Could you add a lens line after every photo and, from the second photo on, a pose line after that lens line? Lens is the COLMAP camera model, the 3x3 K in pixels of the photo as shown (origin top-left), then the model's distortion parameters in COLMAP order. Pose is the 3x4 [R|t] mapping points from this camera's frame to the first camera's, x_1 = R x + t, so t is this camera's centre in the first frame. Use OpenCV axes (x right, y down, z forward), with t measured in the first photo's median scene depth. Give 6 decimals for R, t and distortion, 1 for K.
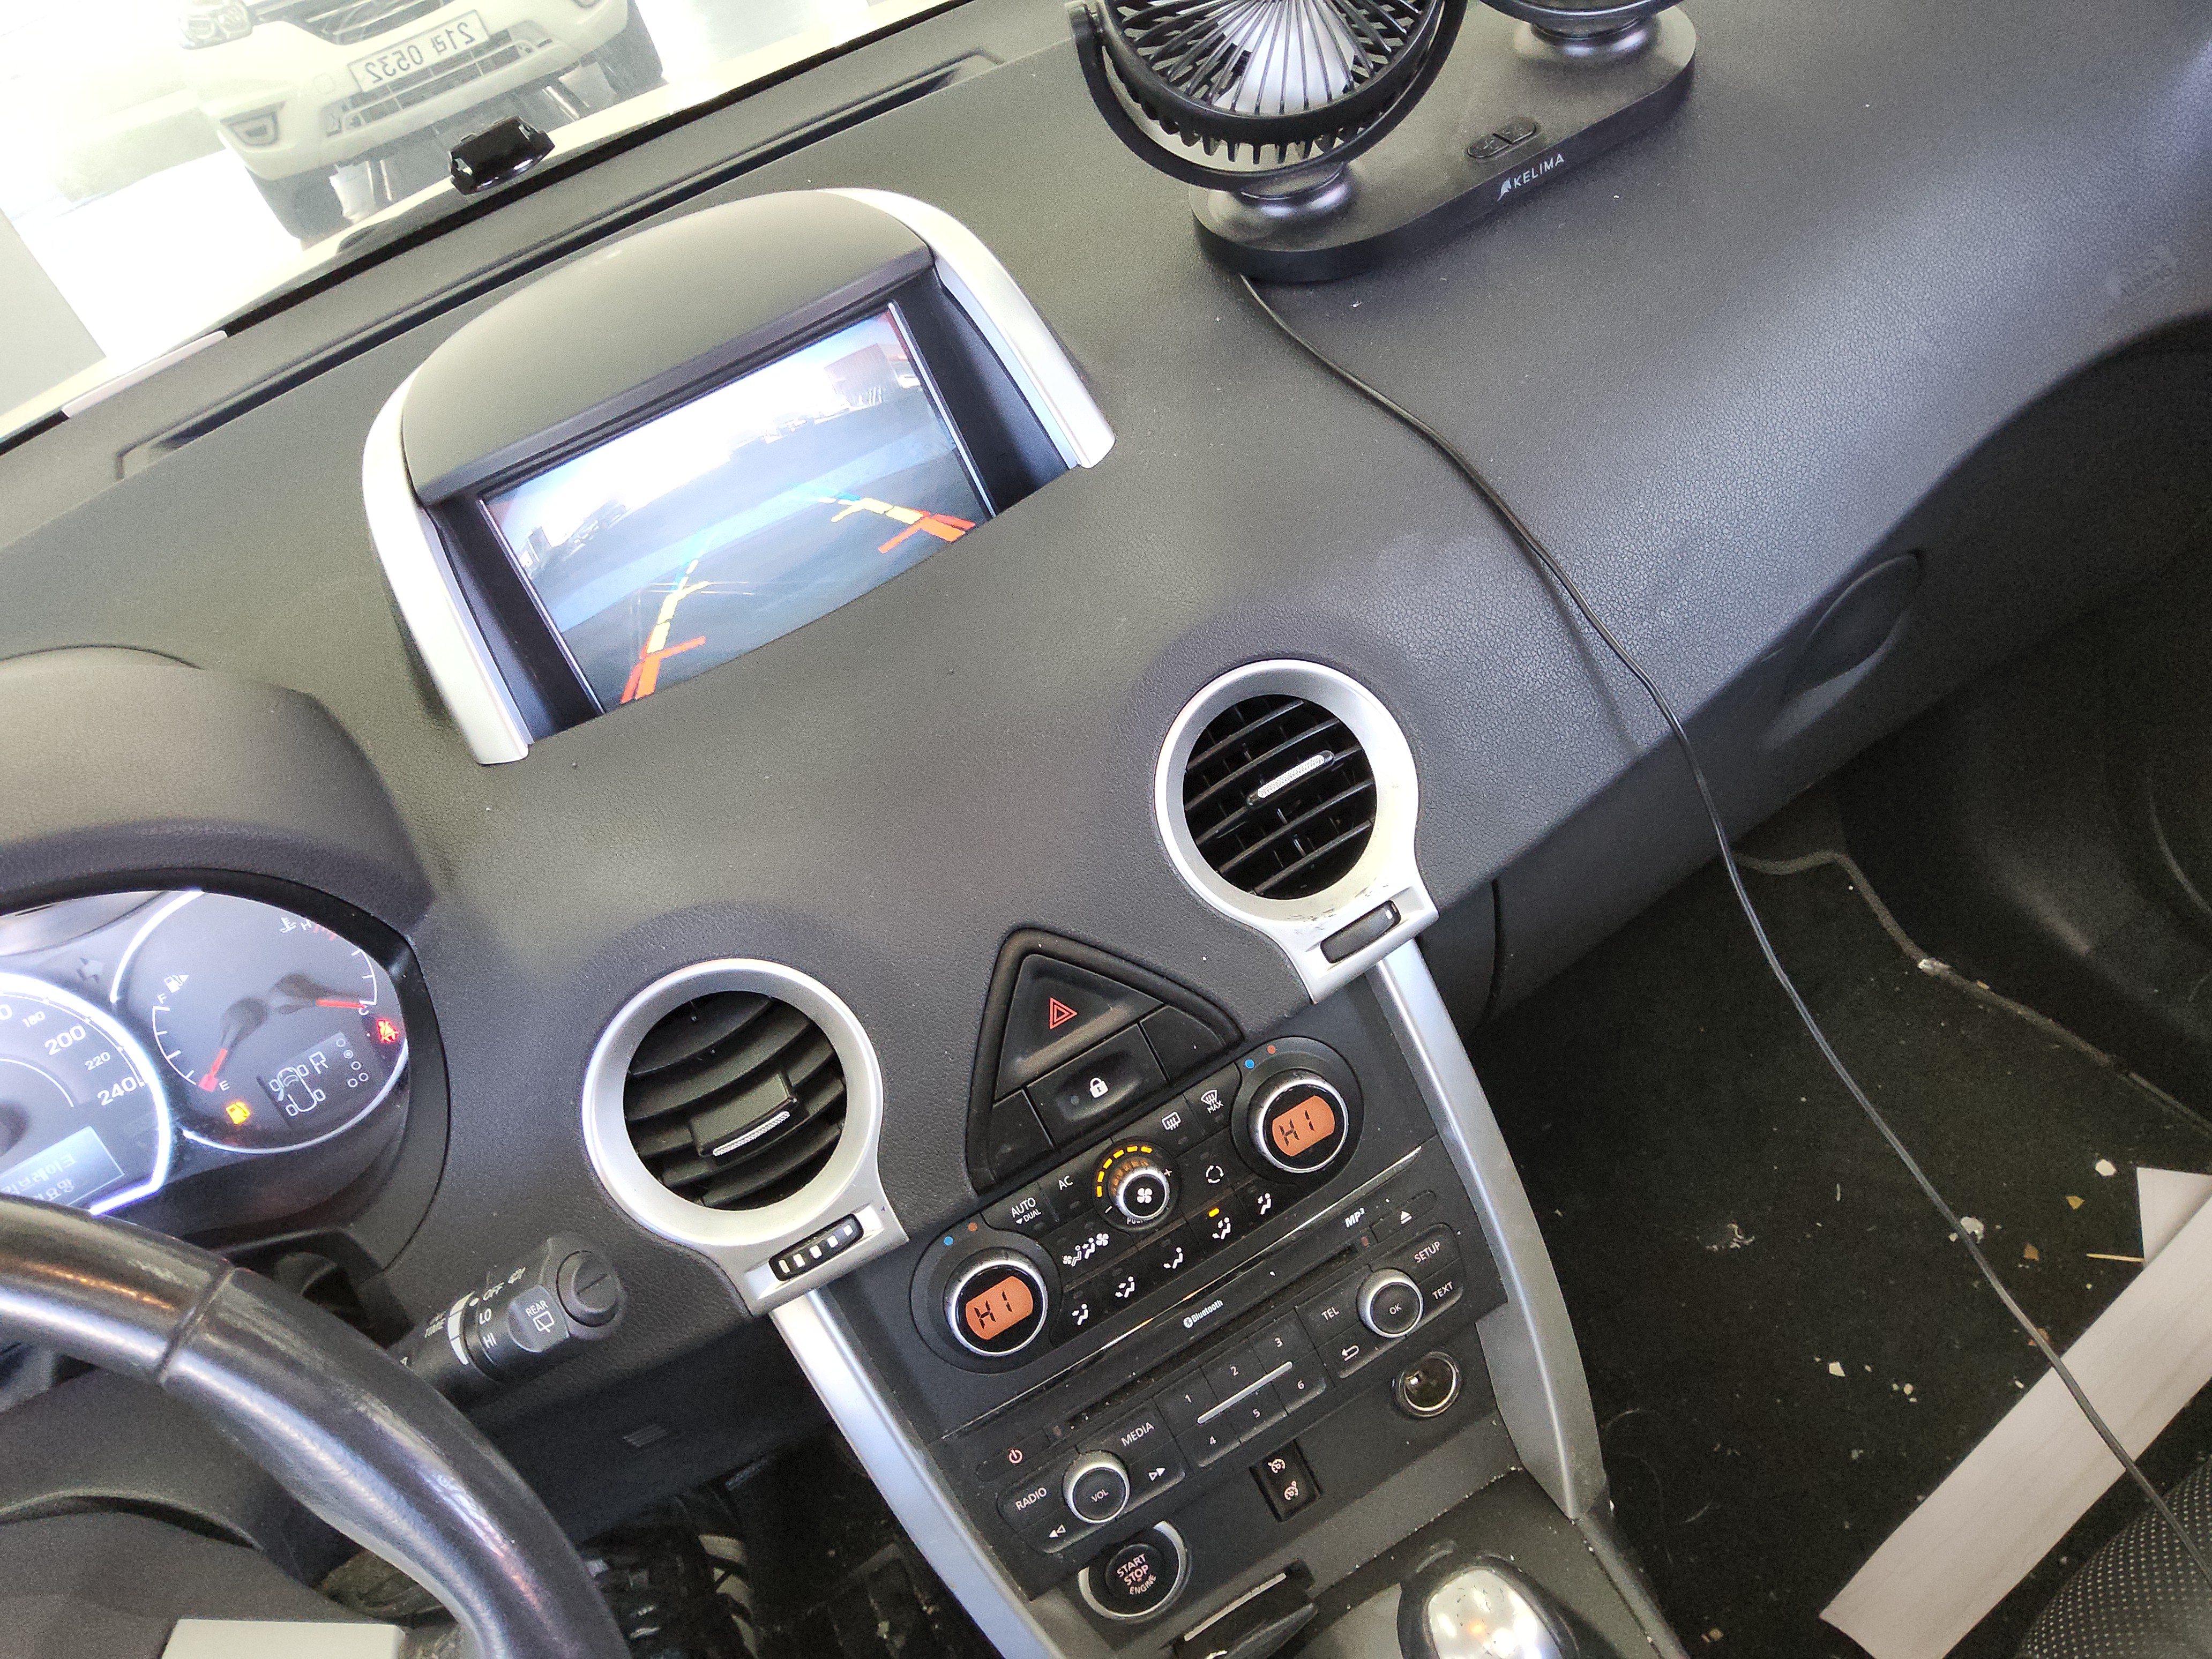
lens RADIAL K [[1631.2, 0, 1106.0], [0, 1631.2, 829.5], [0, 0, 1]] dist [0.096683, -0.145757]
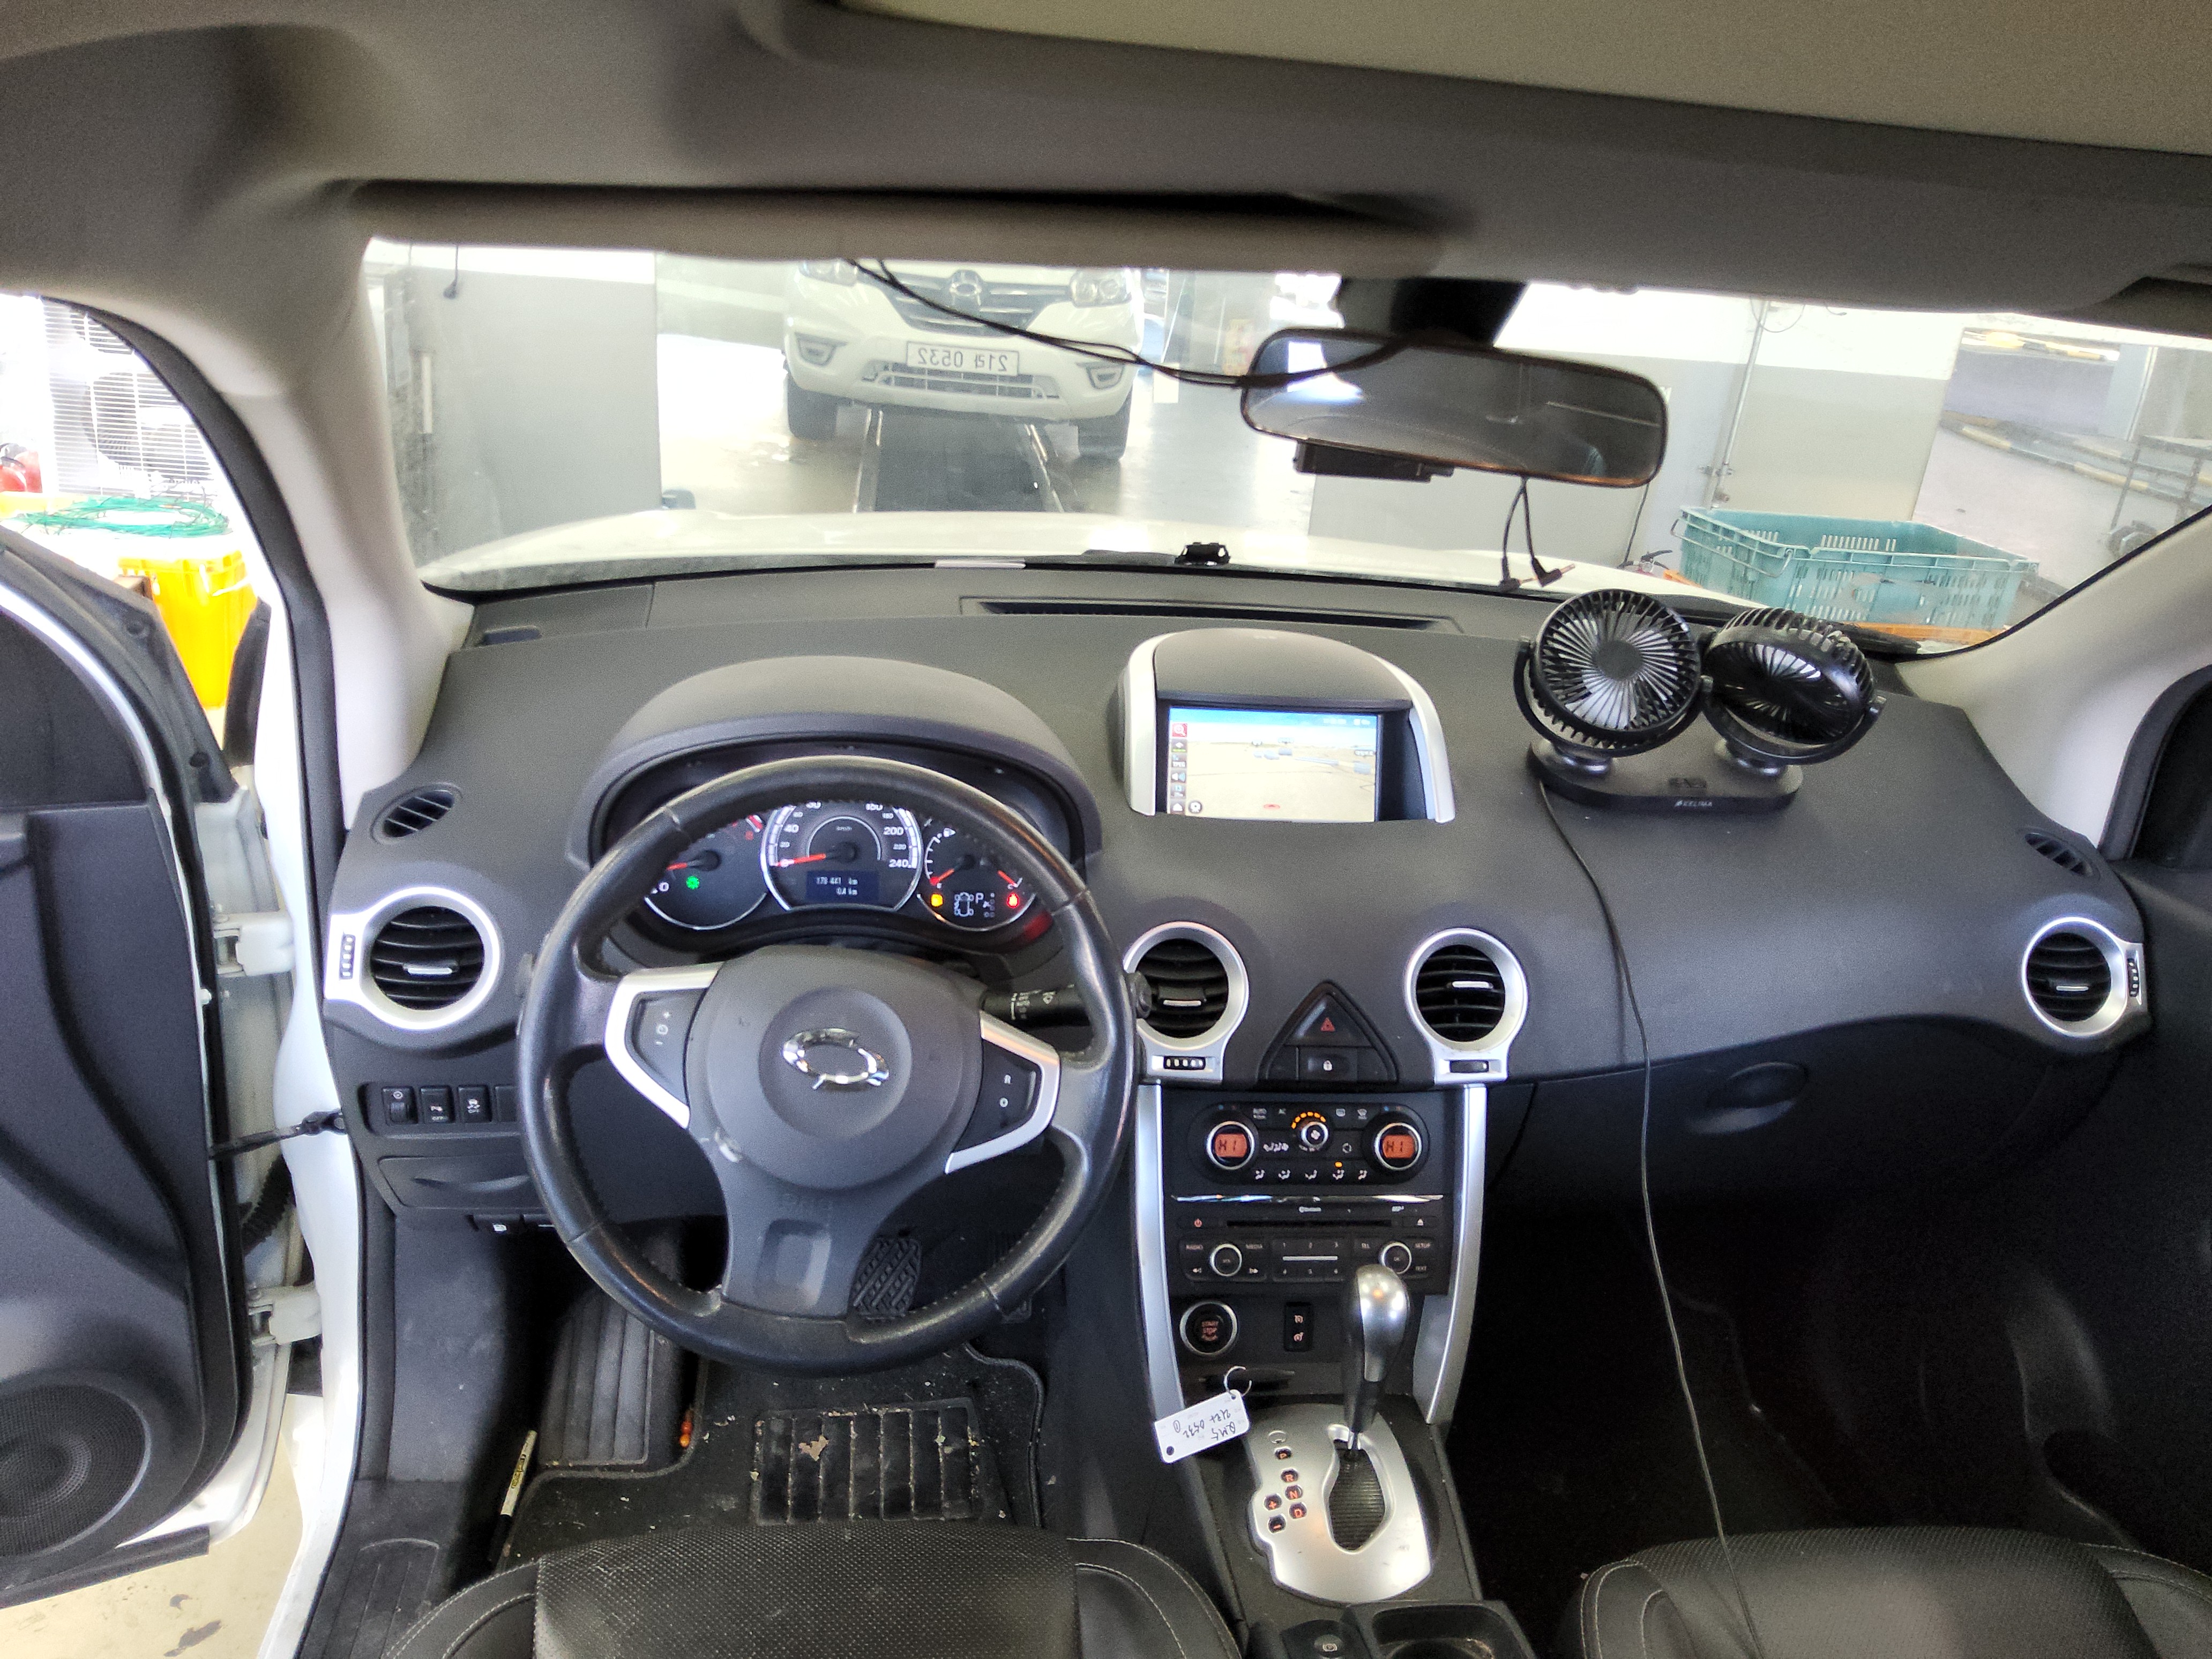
lens RADIAL K [[1631.2, 0, 1106.0], [0, 1631.2, 829.5], [0, 0, 1]] dist [0.096683, -0.145757]
pose [[0.880421, 0.459136, -0.118546, -0.127916], [-0.474187, 0.853698, -0.215281, 0.423939], [0.002359, 0.245751, 0.969330, -0.990596]]
